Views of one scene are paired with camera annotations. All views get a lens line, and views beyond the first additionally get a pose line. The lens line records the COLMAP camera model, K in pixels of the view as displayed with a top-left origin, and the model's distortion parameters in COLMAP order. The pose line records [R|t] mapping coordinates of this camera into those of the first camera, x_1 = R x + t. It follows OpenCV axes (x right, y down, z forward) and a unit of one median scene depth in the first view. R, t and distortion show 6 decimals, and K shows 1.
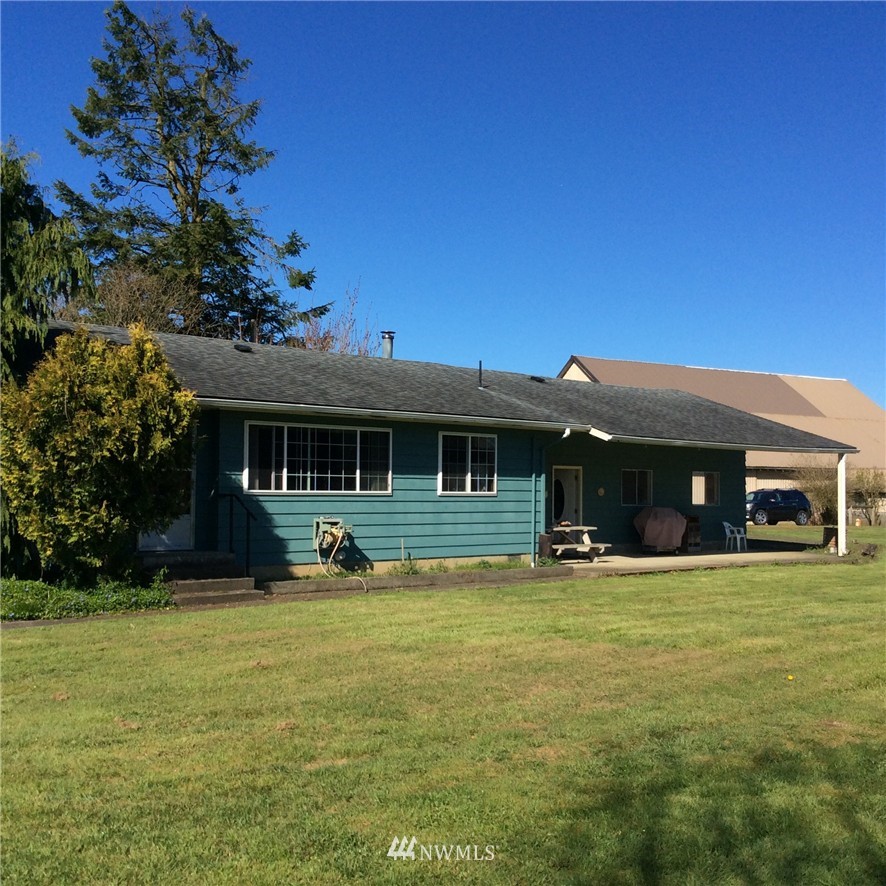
lens RADIAL K [[1083.9, 0, 471.2], [0, 1083.9, 443.9], [0, 0, 1]] dist [0.060952, -0.017936]
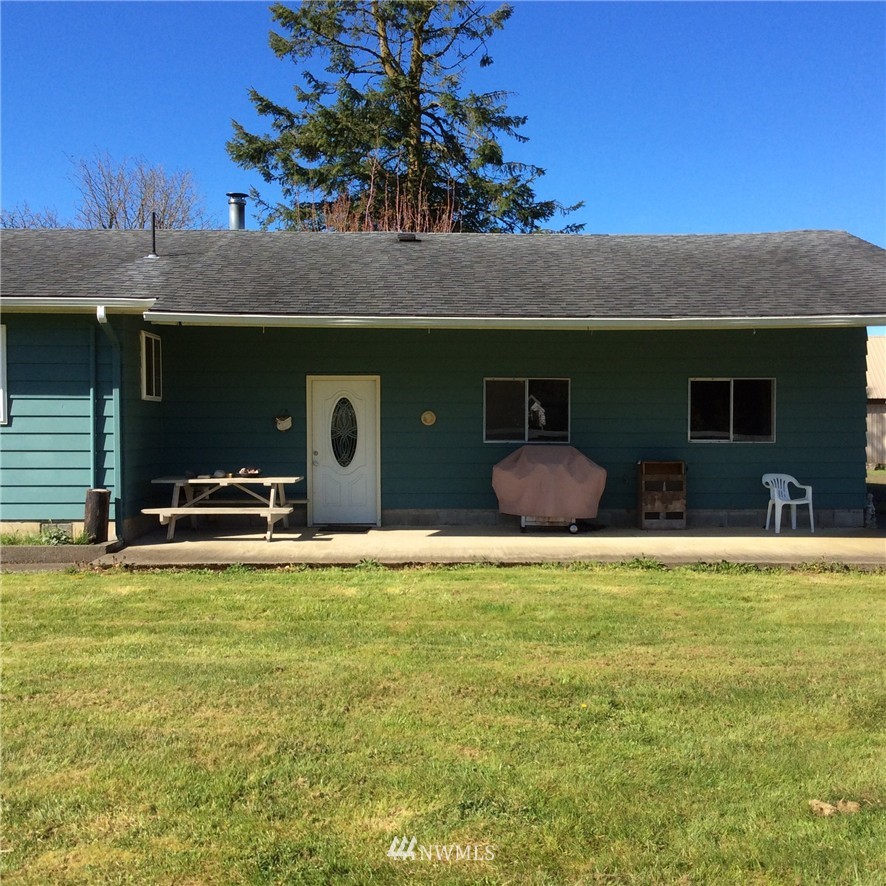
lens RADIAL K [[1083.9, 0, 471.2], [0, 1083.9, 443.9], [0, 0, 1]] dist [0.060952, -0.017936]
pose [[0.758058, 0.002462, -0.652183, 0.461625], [0.034803, 0.998415, 0.044221, 0.029520], [0.651258, -0.056220, 0.756771, 0.515921]]
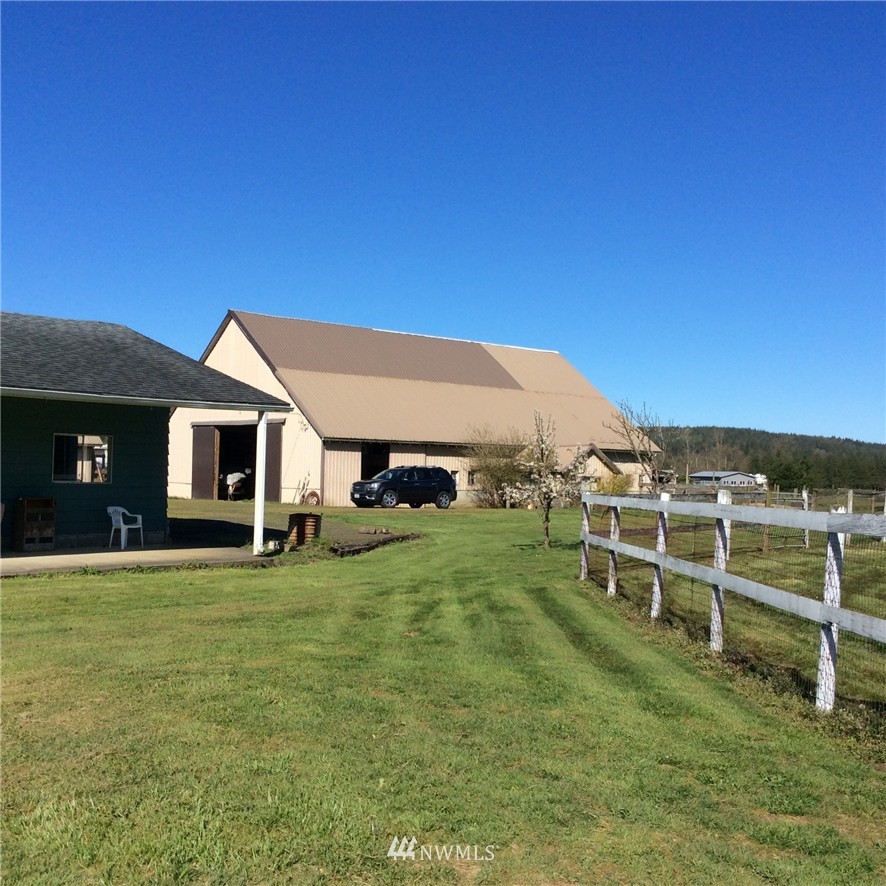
lens RADIAL K [[1083.9, 0, 471.2], [0, 1083.9, 443.9], [0, 0, 1]] dist [0.060952, -0.017936]
pose [[0.986850, 0.016662, 0.160778, 0.347340], [-0.019726, 0.999653, 0.017482, 0.014234], [-0.160431, -0.020423, 0.986836, 0.267391]]
